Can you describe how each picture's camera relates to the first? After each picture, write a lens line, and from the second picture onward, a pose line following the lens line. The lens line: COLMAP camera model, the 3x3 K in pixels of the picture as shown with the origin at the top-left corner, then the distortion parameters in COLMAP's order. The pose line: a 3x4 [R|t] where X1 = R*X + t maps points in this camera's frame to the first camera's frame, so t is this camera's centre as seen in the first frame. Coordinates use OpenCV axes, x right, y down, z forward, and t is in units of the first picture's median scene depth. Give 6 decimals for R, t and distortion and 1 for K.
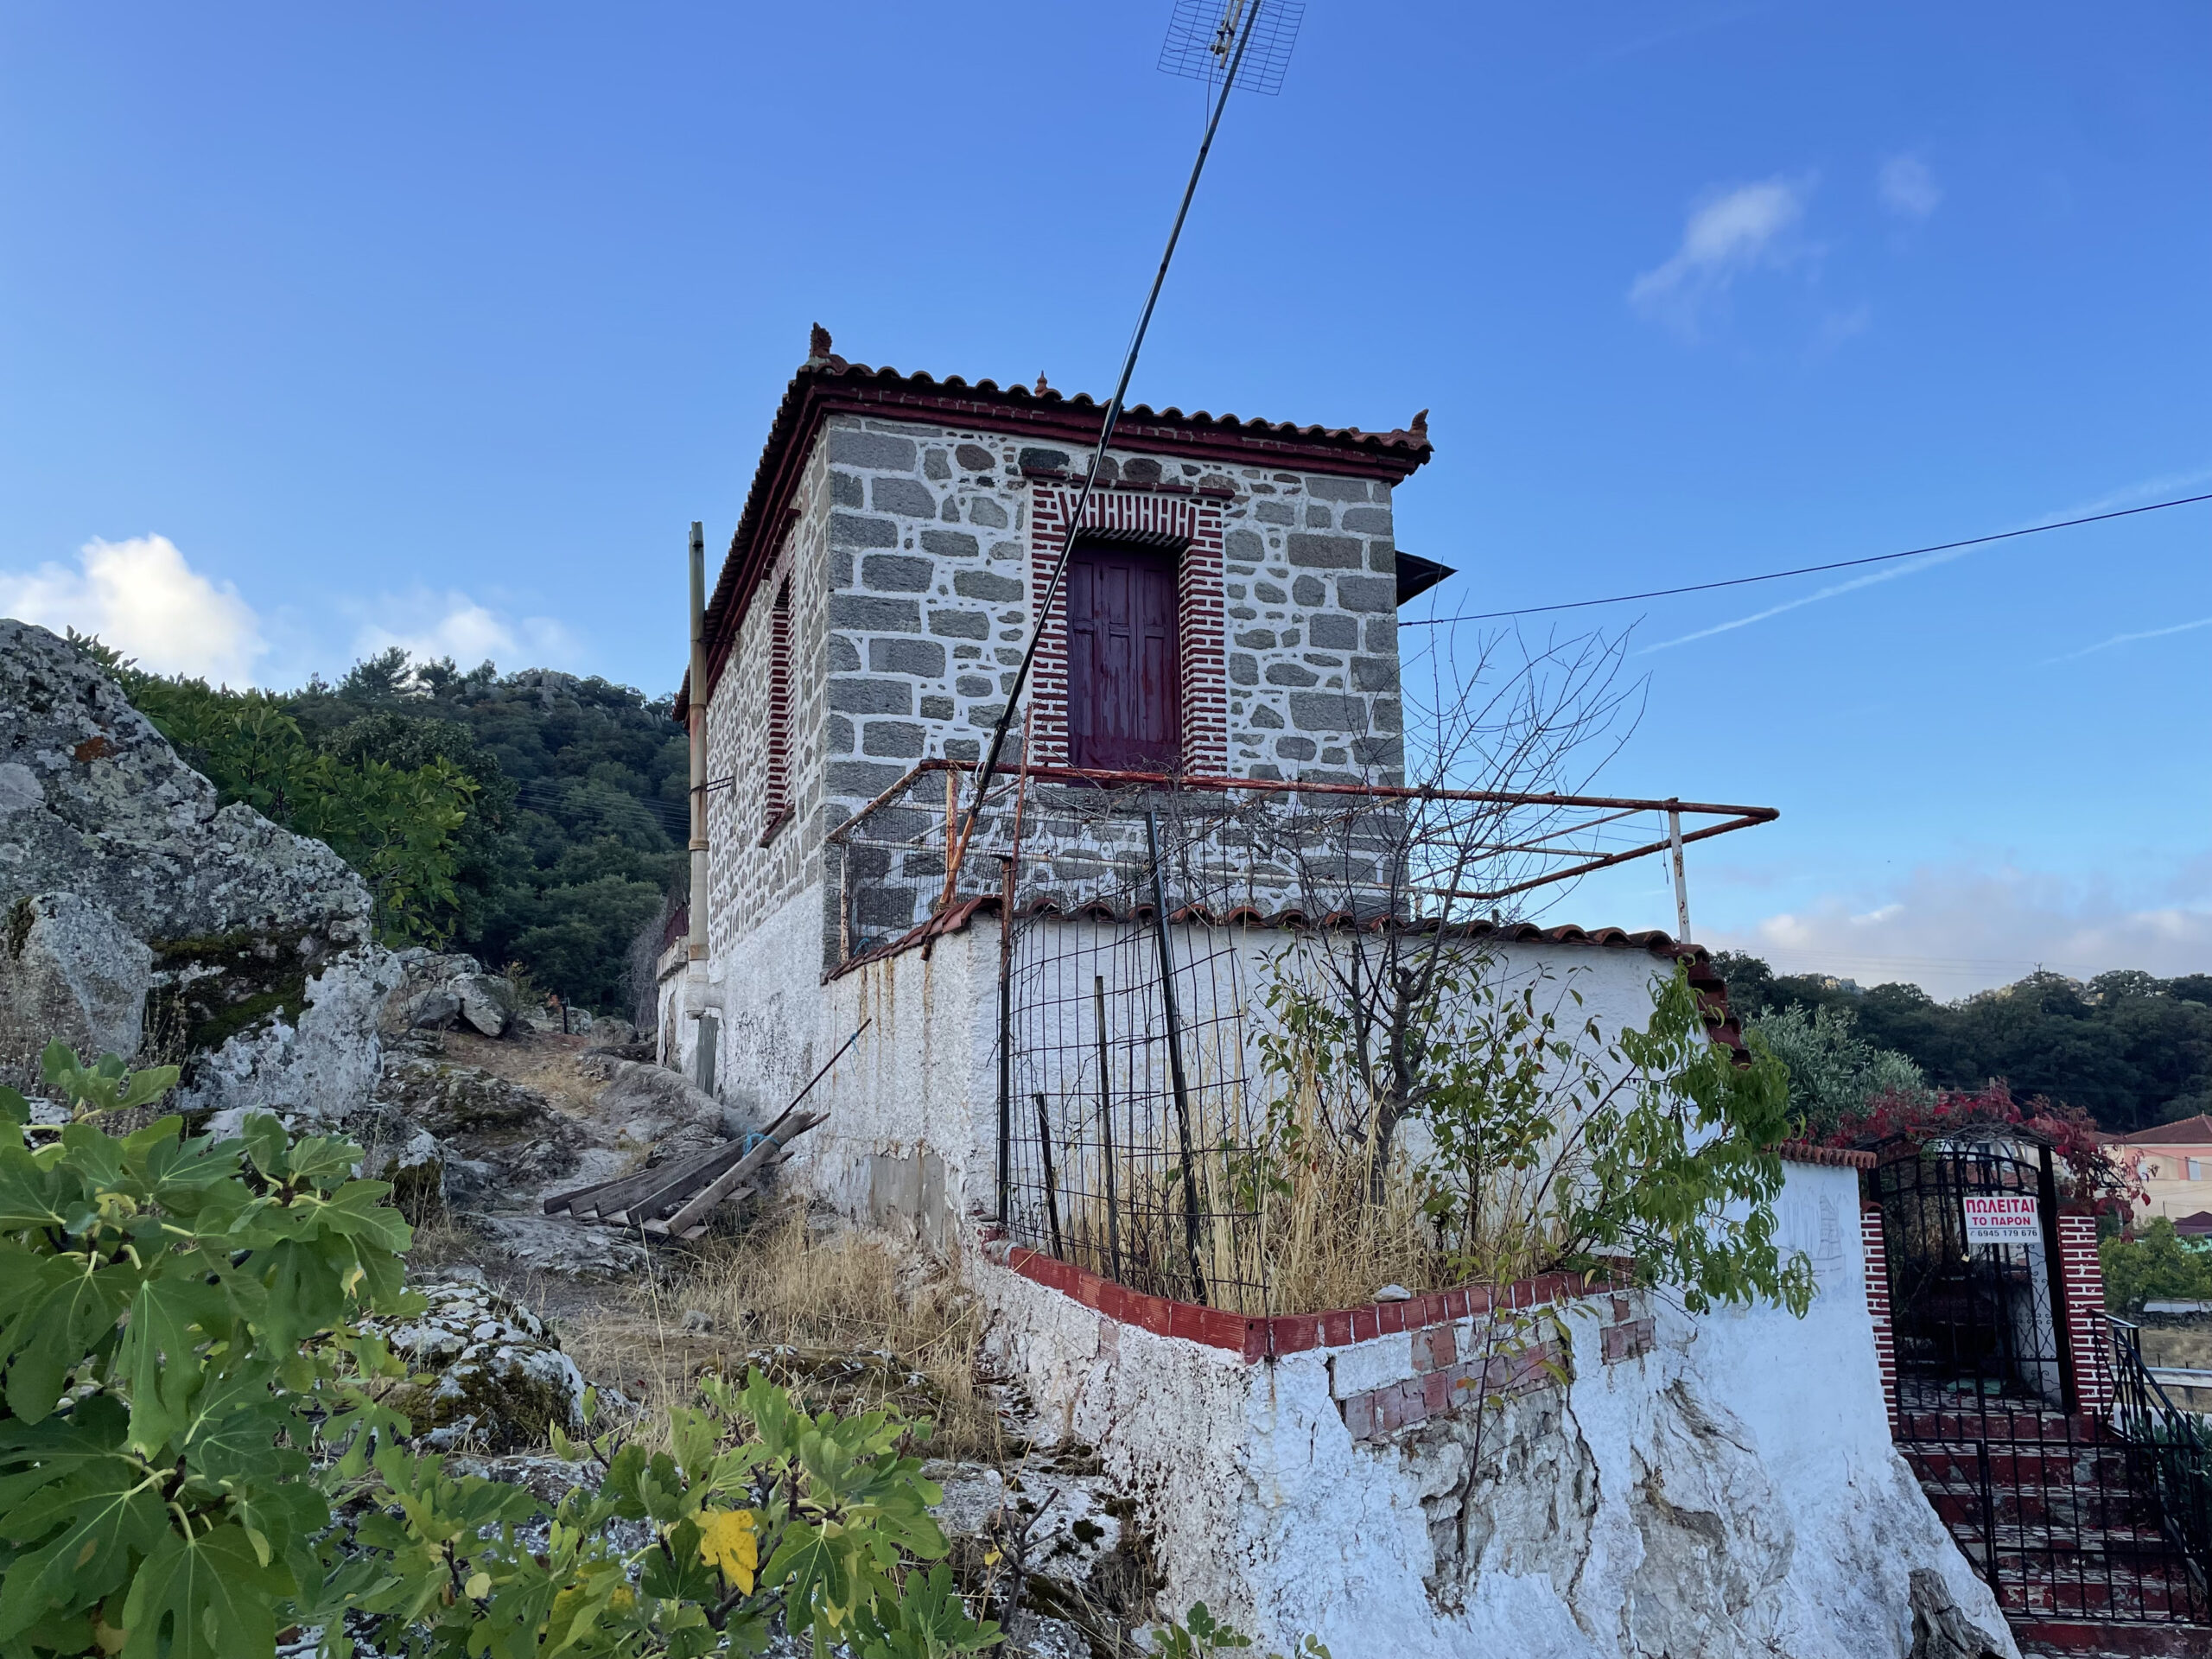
lens RADIAL K [[1712.2, 0, 1106.0], [0, 1712.2, 829.5], [0, 0, 1]] dist [0.101706, -0.137967]
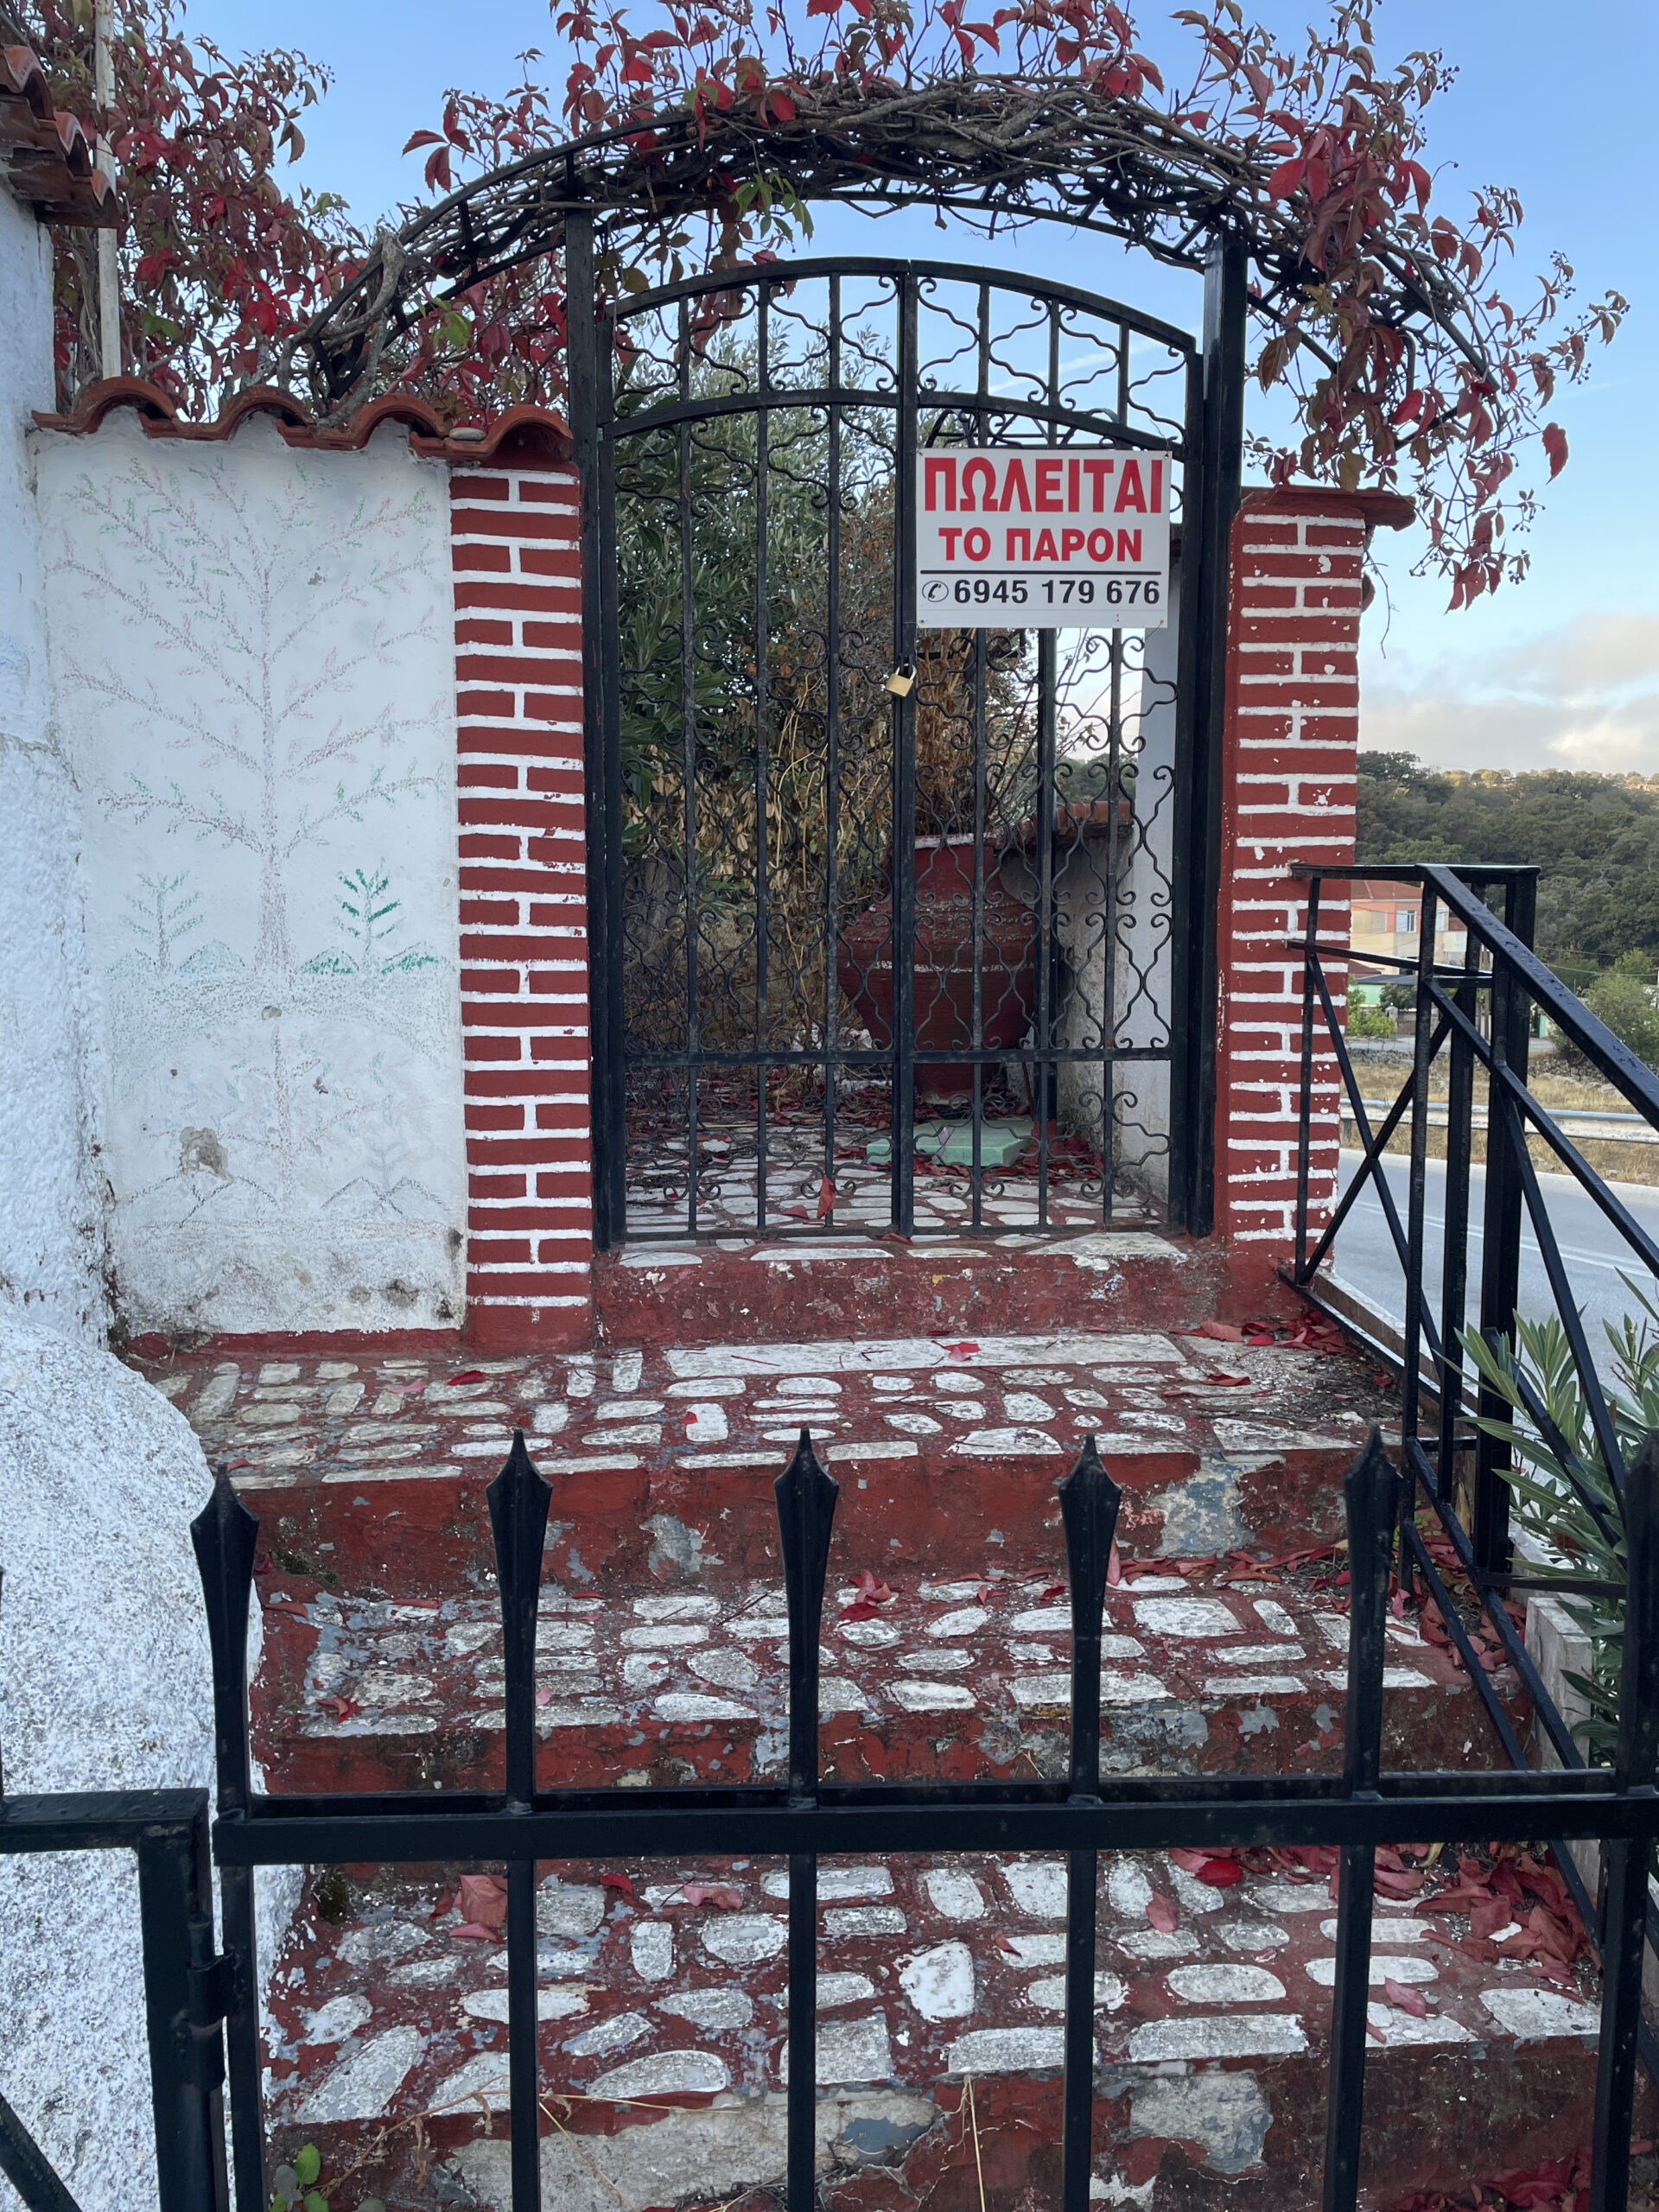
lens RADIAL K [[1712.2, 0, 829.5], [0, 1712.2, 1106.0], [0, 0, 1]] dist [0.101706, -0.137967]
pose [[0.960519, -0.018482, 0.277600, 0.415464], [-0.060924, 0.959601, 0.274691, 0.239380], [-0.271462, -0.280758, 0.920588, 0.757182]]
